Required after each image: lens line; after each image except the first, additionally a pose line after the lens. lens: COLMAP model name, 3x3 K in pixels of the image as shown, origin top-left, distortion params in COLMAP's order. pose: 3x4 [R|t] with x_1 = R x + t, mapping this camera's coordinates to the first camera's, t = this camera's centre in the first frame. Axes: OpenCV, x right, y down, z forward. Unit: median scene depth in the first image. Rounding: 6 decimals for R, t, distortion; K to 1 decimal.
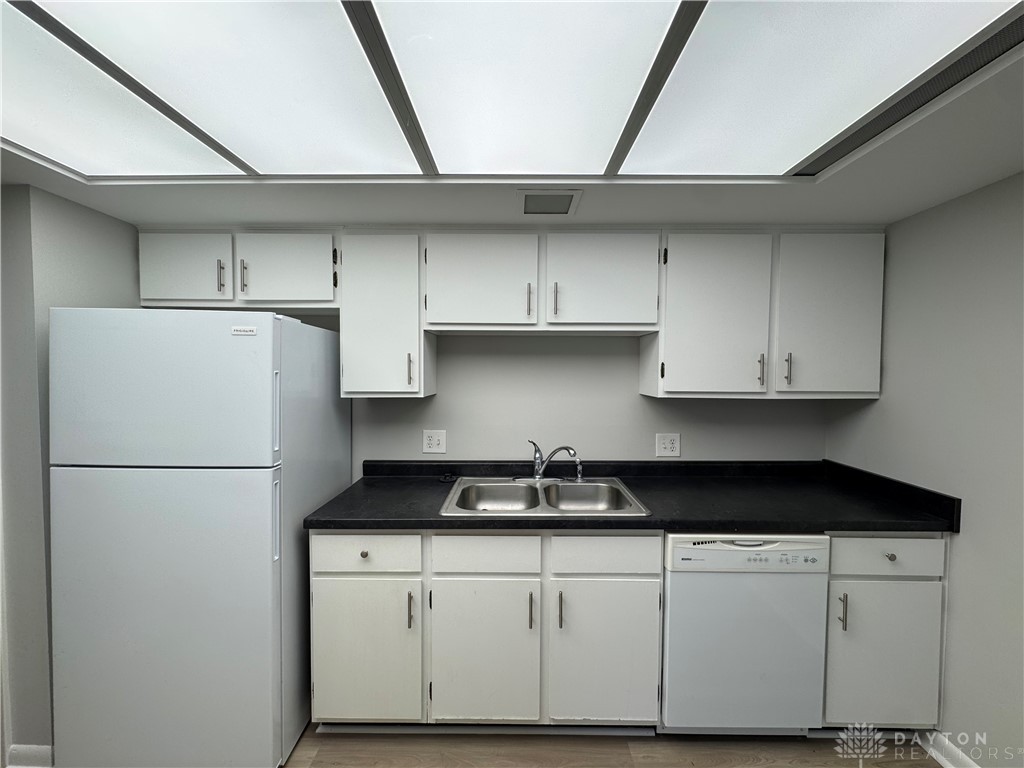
lens RADIAL K [[408.5, 0, 514.6], [0, 408.5, 383.7], [0, 0, 1]] dist [-0.004591, 0.000641]
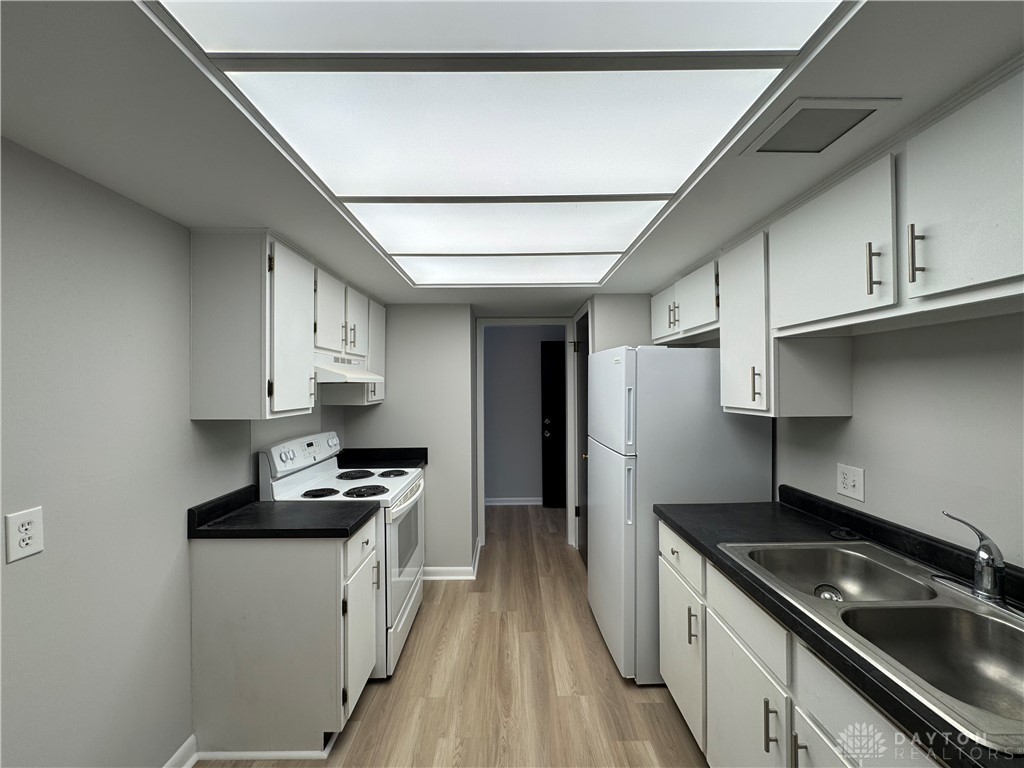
lens RADIAL K [[408.5, 0, 513.8], [0, 408.5, 383.6], [0, 0, 1]] dist [-0.004591, 0.000641]
pose [[0.020244, -0.008421, -0.999760, 0.614748], [-0.020489, 0.999751, -0.008836, -0.017977], [0.999585, 0.020663, 0.020066, 0.447762]]
